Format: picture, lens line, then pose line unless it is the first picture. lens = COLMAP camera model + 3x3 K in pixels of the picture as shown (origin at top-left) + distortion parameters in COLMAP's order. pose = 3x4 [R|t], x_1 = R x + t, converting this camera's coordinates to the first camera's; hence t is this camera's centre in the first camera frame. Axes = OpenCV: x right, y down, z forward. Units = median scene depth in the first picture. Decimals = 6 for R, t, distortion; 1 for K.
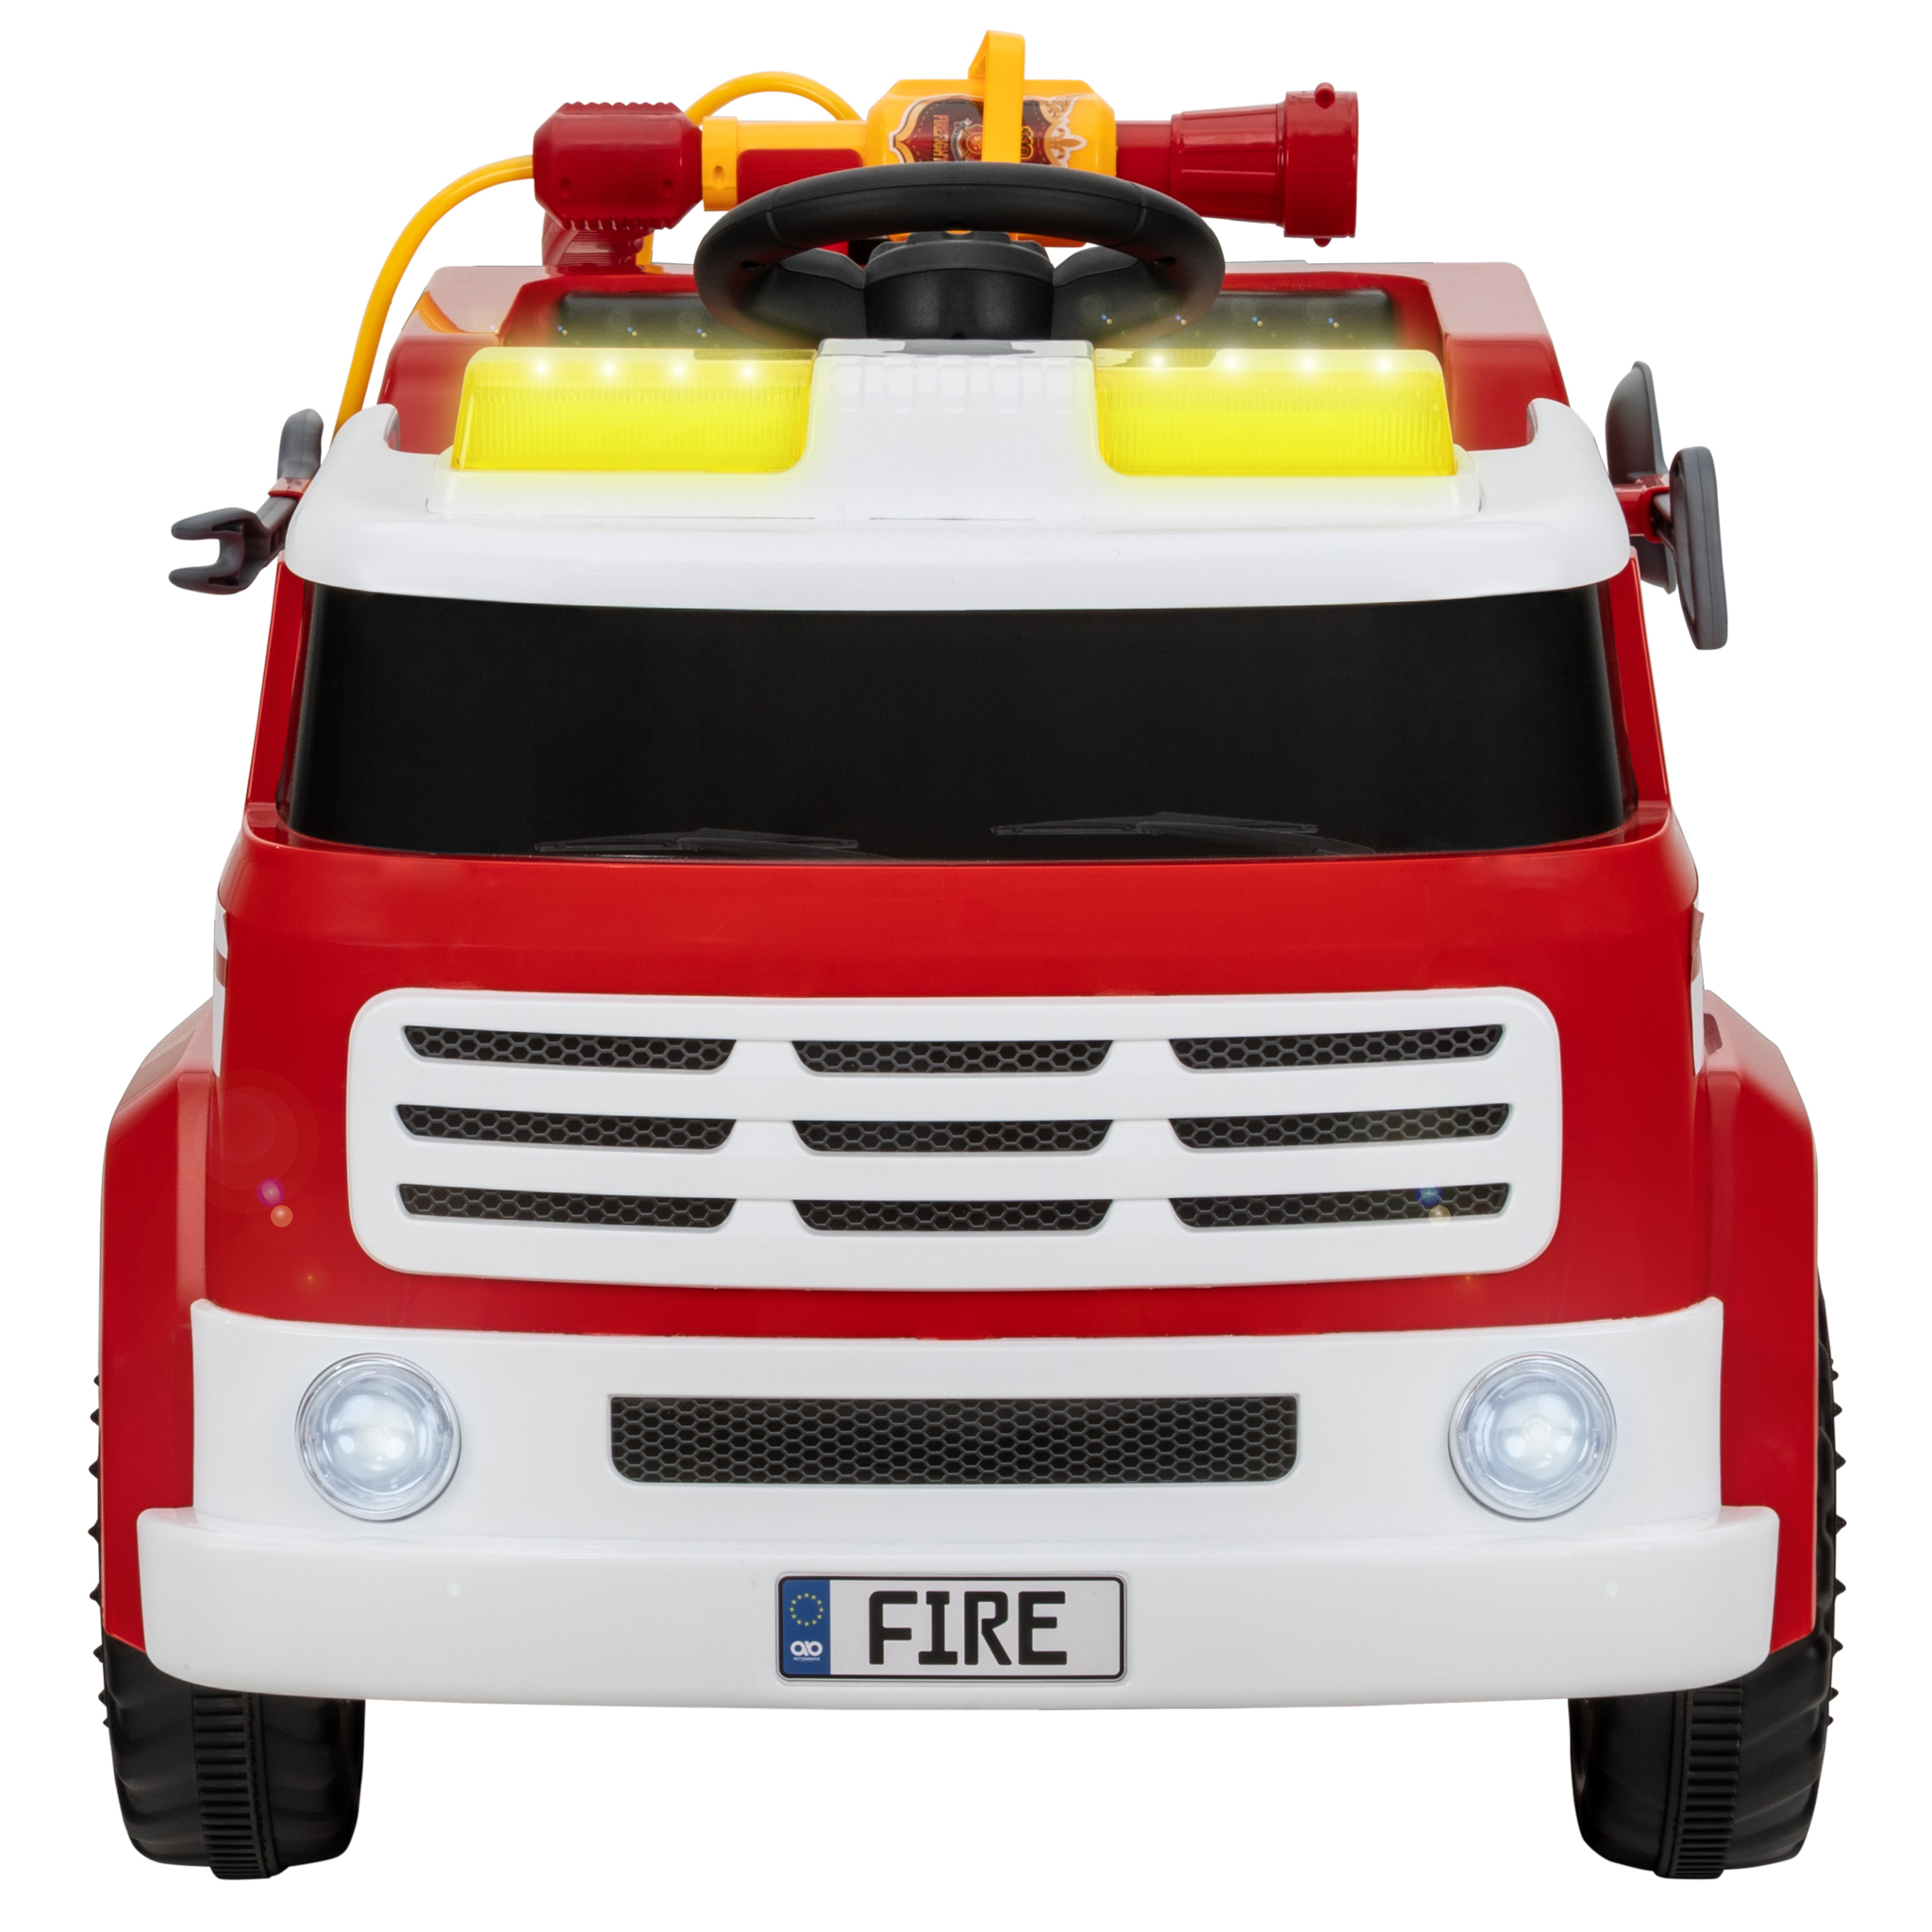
lens RADIAL K [[6754.2, 0, 966.0], [0, 6754.2, 966.0], [0, 0, 1]] dist [2.054594, -70.448588]
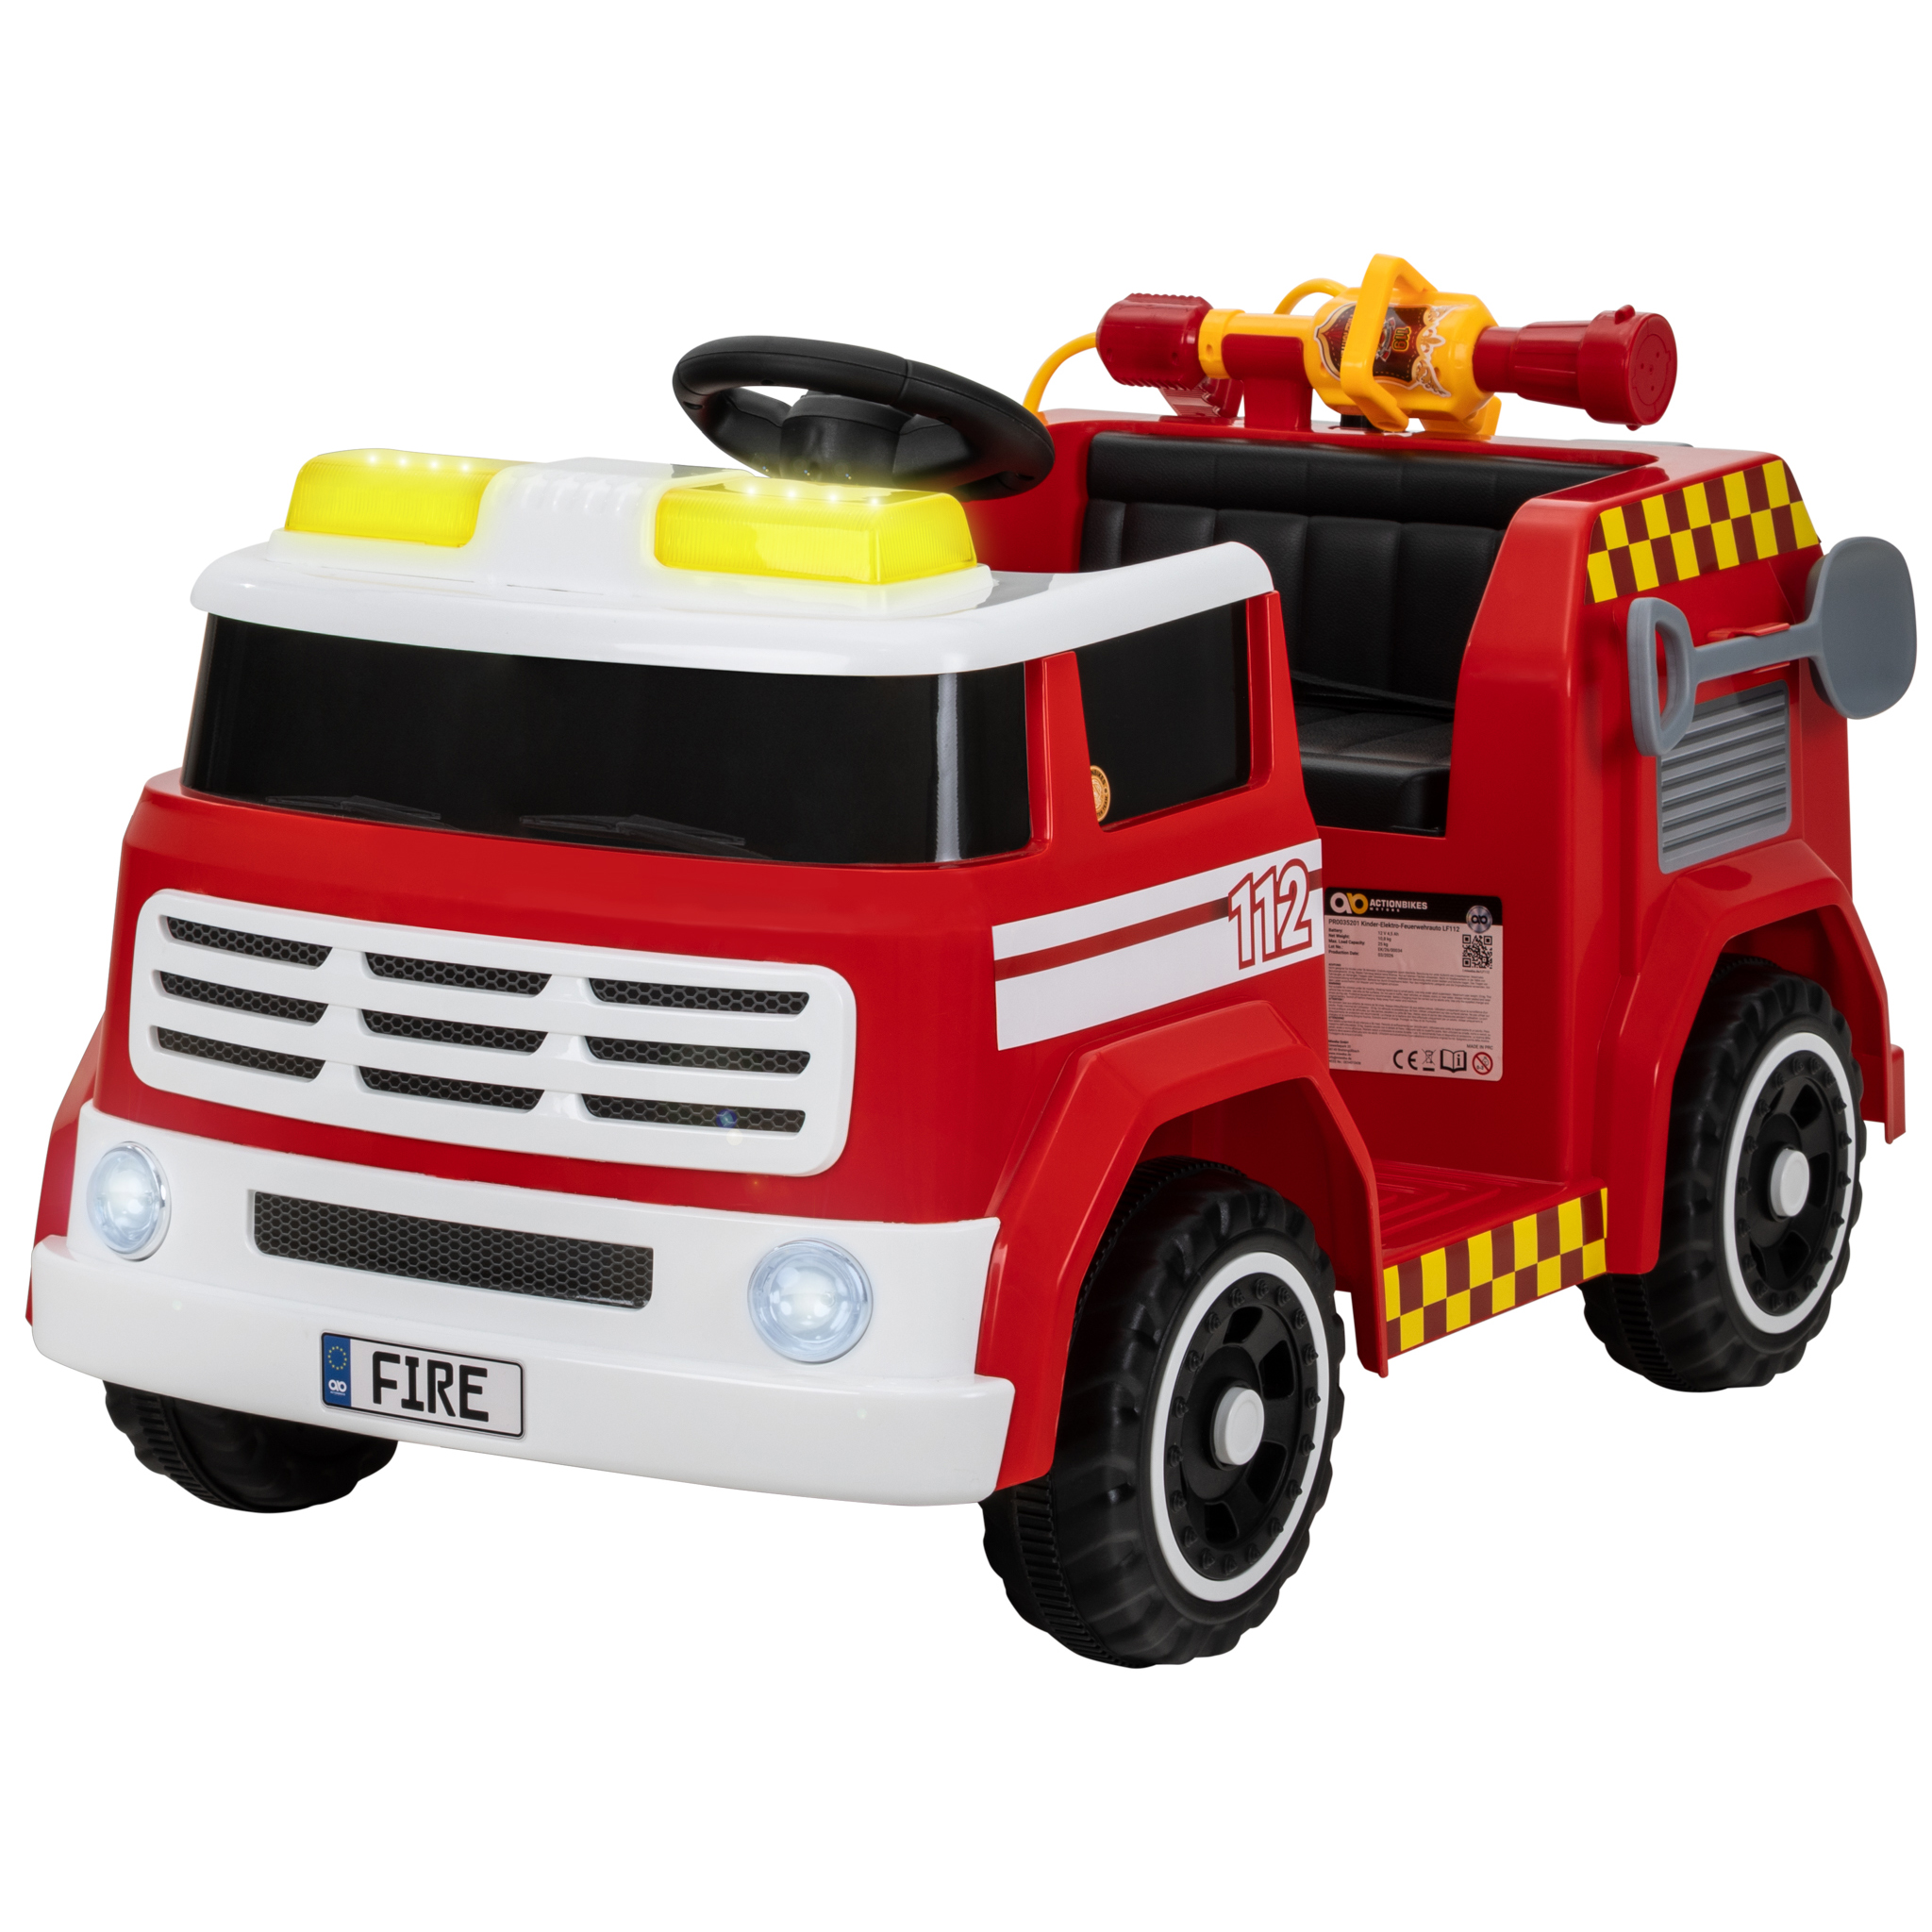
lens RADIAL K [[6754.2, 0, 966.0], [0, 6754.2, 966.0], [0, 0, 1]] dist [2.054594, -70.448588]
pose [[0.841268, 0.099657, -0.531354, 0.818560], [-0.112791, 0.993588, 0.007774, -0.010716], [0.528721, 0.053392, 0.847114, -0.120456]]
